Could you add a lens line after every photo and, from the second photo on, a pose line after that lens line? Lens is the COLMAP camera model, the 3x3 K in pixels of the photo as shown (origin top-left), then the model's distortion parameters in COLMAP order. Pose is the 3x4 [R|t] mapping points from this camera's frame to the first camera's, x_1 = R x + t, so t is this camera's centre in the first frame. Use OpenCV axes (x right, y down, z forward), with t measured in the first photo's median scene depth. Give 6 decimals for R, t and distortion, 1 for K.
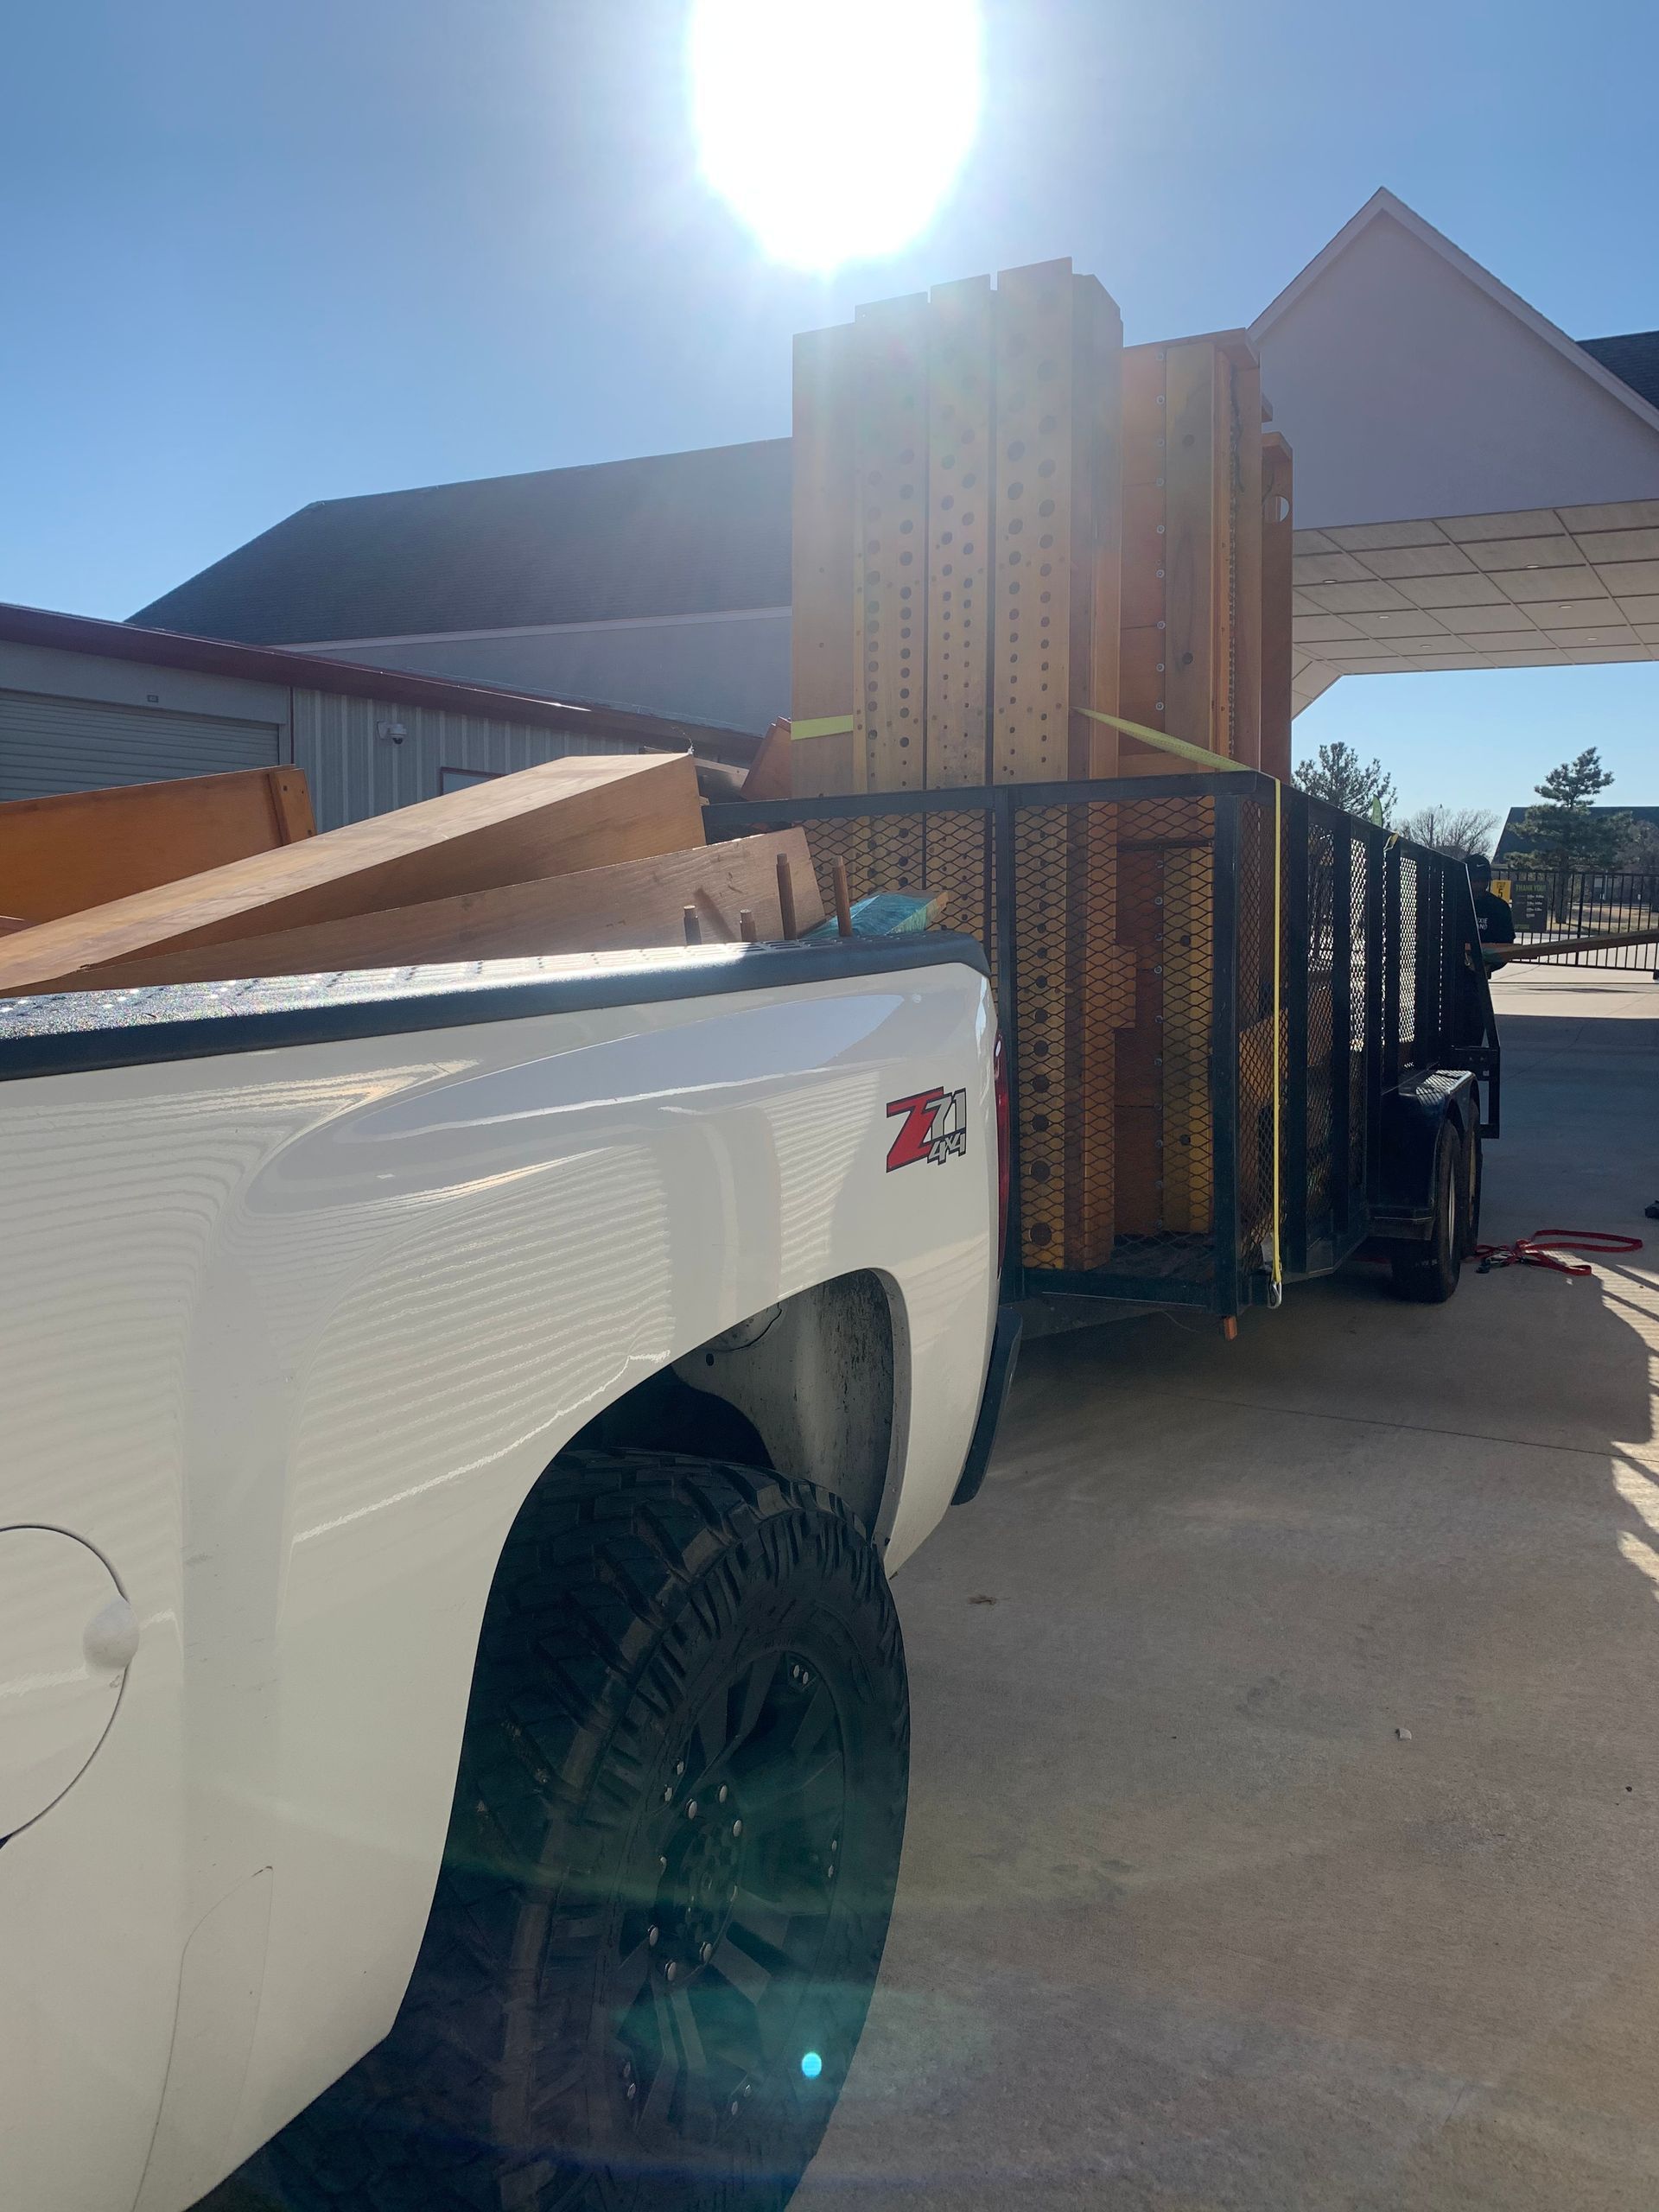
lens RADIAL K [[1763.9, 0, 828.0], [0, 1763.9, 1069.0], [0, 0, 1]] dist [0.035482, 0.000130]
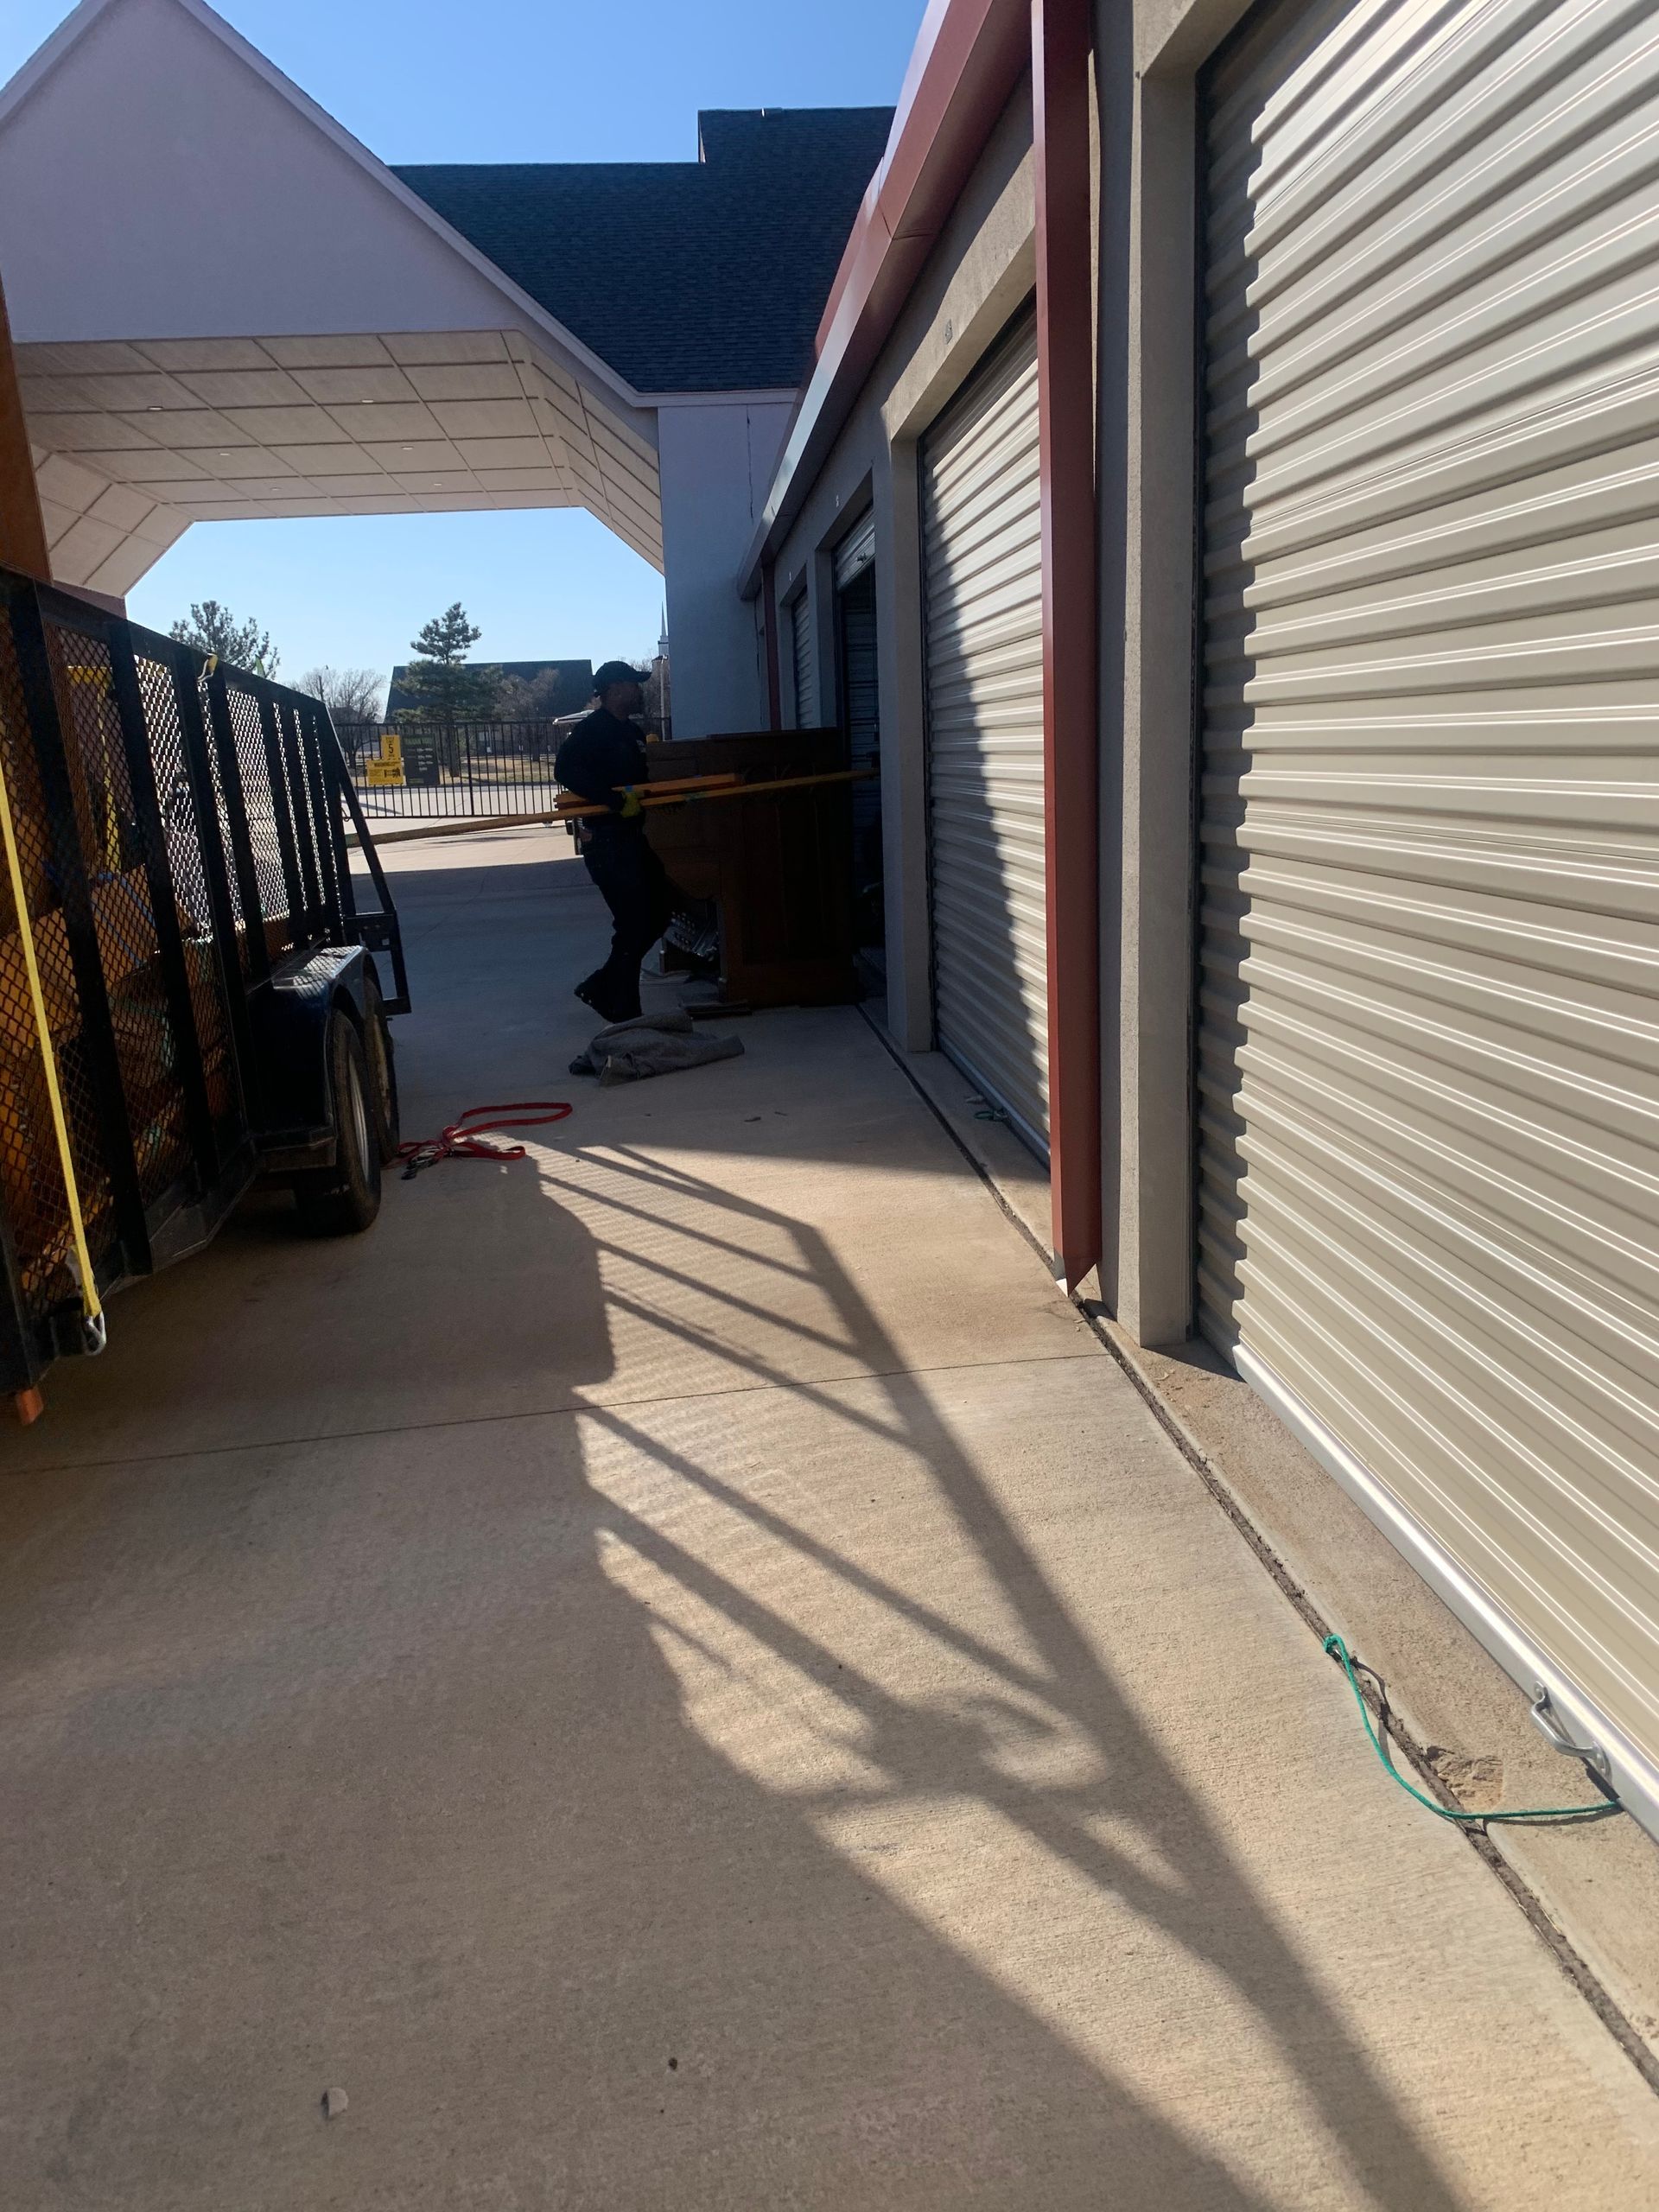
lens RADIAL K [[1582.1, 0, 829.5], [0, 1582.1, 1106.0], [0, 0, 1]] dist [0.000378, -0.042166]
pose [[0.816114, -0.176449, 0.550294, 0.061760], [0.113789, 0.982669, 0.146333, -0.004451], [-0.566577, -0.056807, 0.822048, 0.132312]]
